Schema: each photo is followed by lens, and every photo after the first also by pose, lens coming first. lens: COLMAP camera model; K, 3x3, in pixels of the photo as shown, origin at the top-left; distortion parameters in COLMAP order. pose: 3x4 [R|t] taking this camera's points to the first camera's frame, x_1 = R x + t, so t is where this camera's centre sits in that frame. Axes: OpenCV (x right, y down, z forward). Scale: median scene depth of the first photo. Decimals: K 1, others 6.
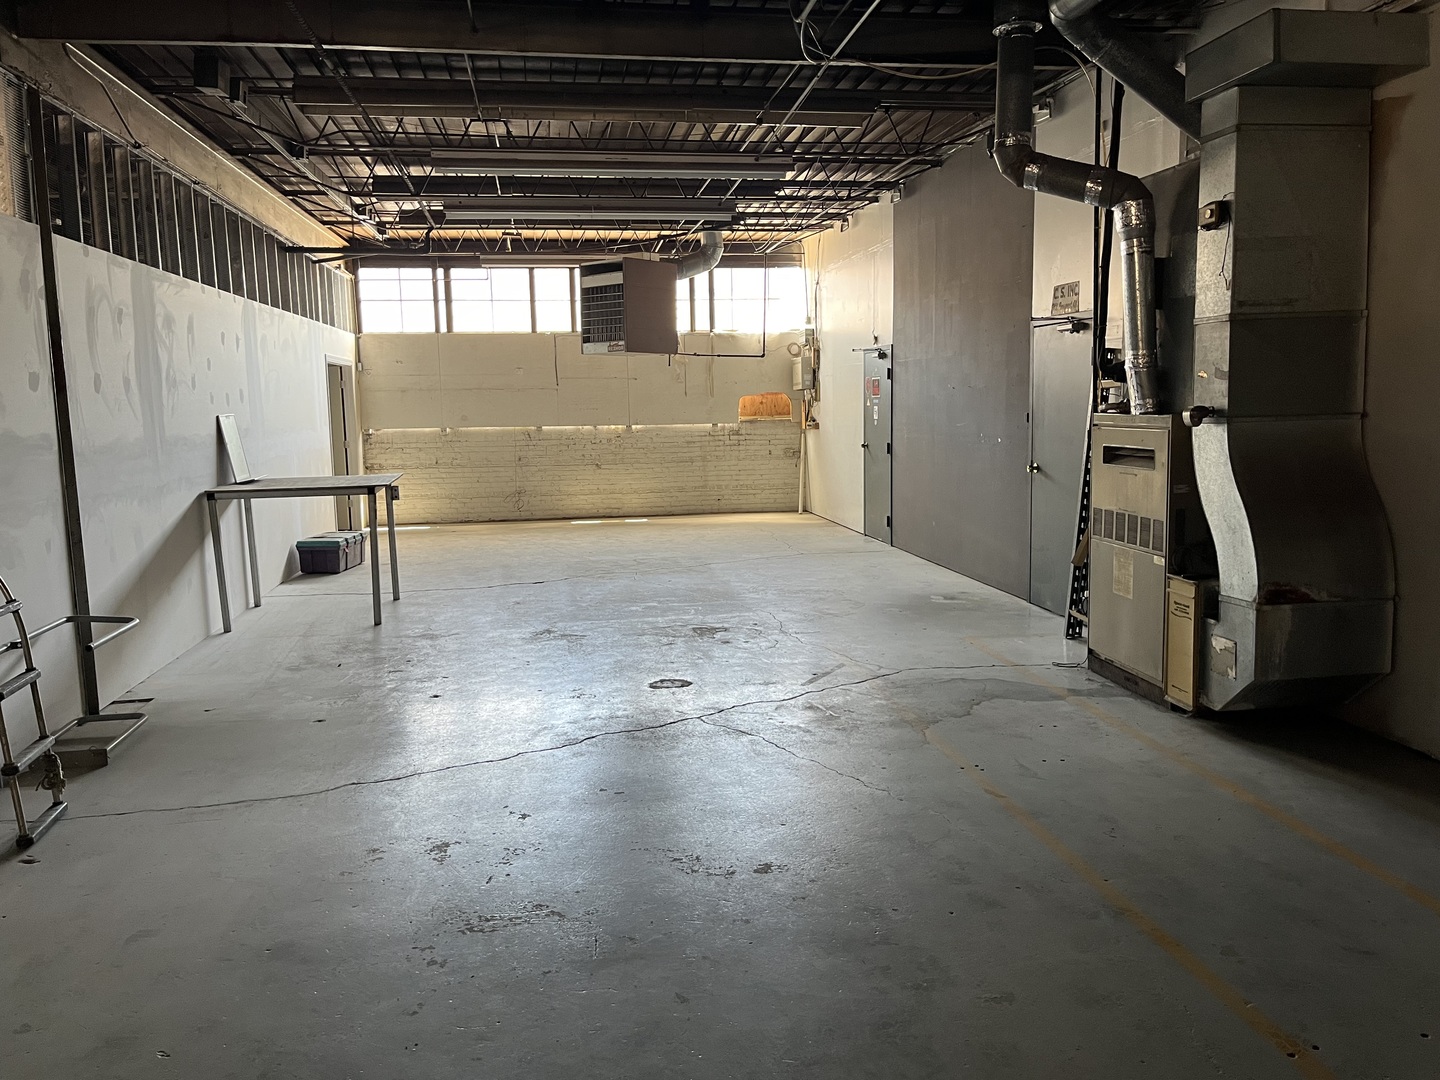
lens RADIAL K [[1090.4, 0, 720.8], [0, 1090.4, 537.5], [0, 0, 1]] dist [0.050431, -0.039605]
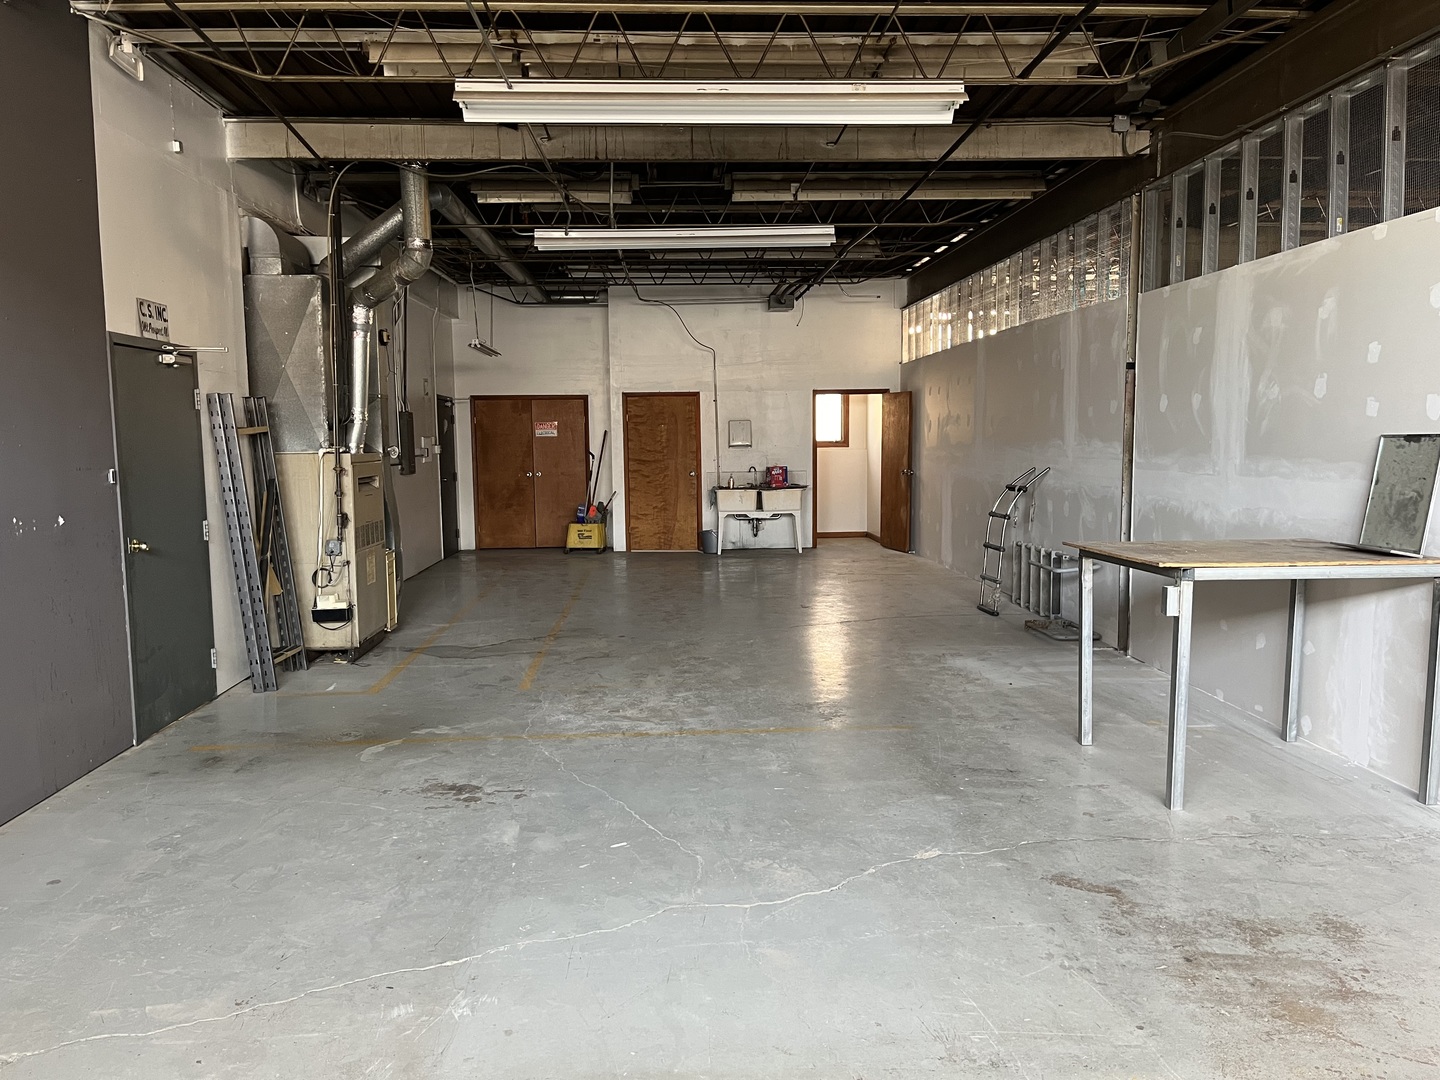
lens RADIAL K [[1090.4, 0, 719.7], [0, 1090.4, 539.2], [0, 0, 1]] dist [0.050431, -0.039605]
pose [[-0.994496, 0.019708, 0.102903, -0.226685], [0.041968, 0.974845, 0.218896, -0.297045], [-0.096001, 0.222010, -0.970307, 2.372610]]
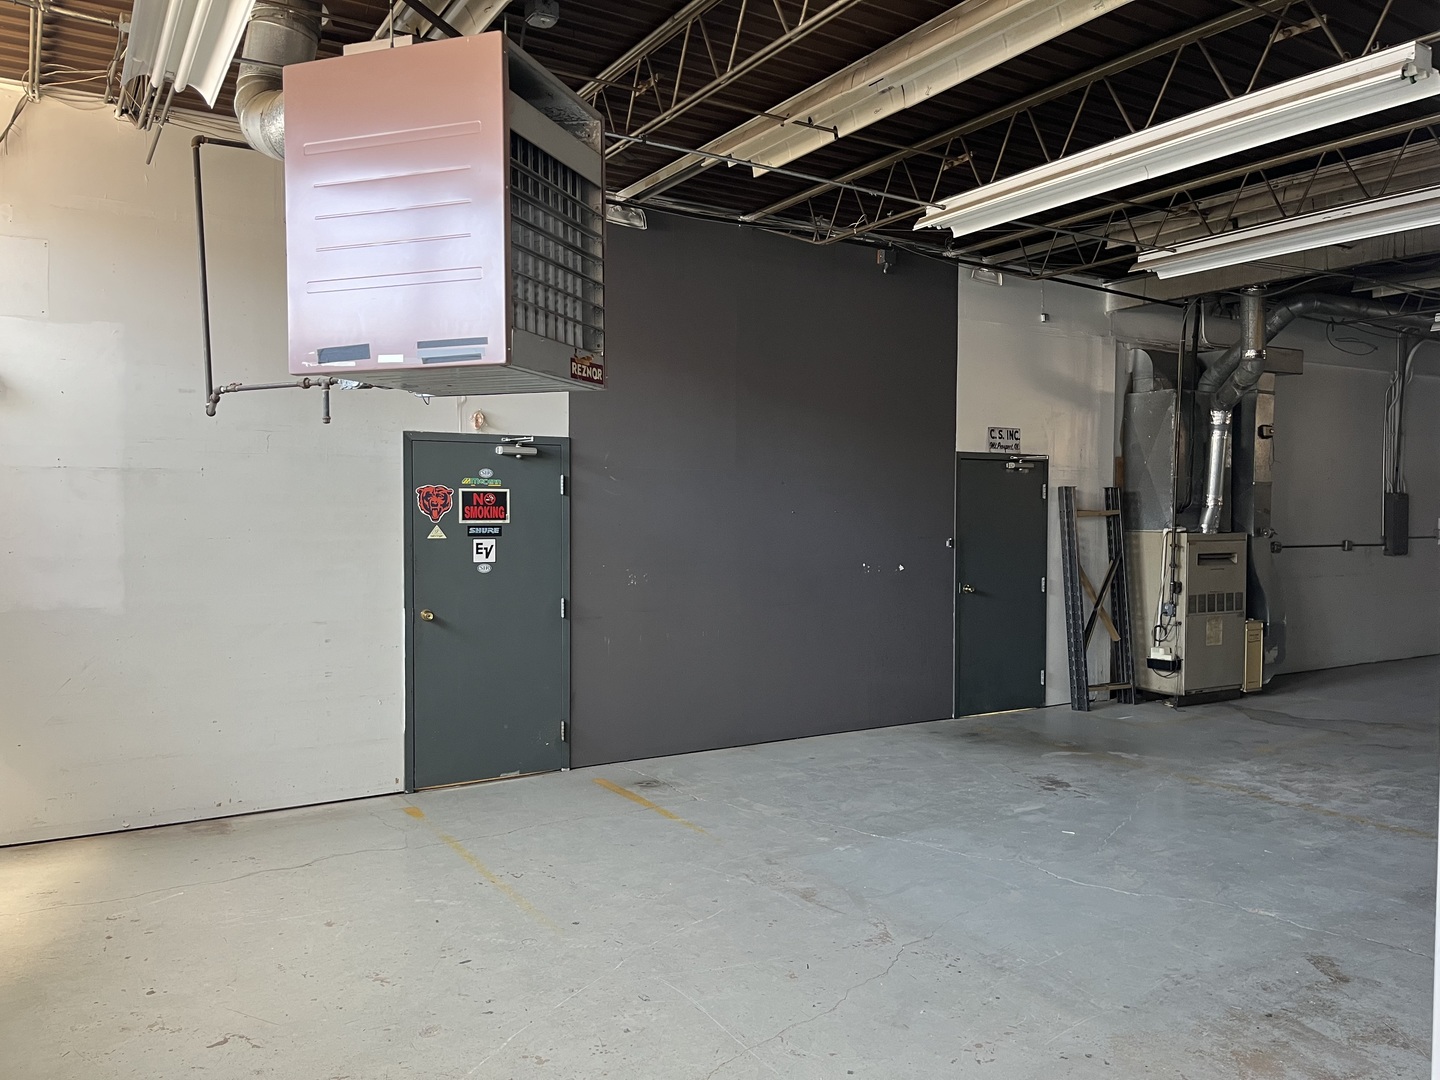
lens RADIAL K [[1090.4, 0, 724.8], [0, 1090.4, 534.7], [0, 0, 1]] dist [0.050431, -0.039605]
pose [[-0.392550, -0.009172, 0.919685, -0.869690], [0.117704, 0.991227, 0.060125, -0.299885], [-0.912168, 0.131853, -0.388026, 2.340547]]
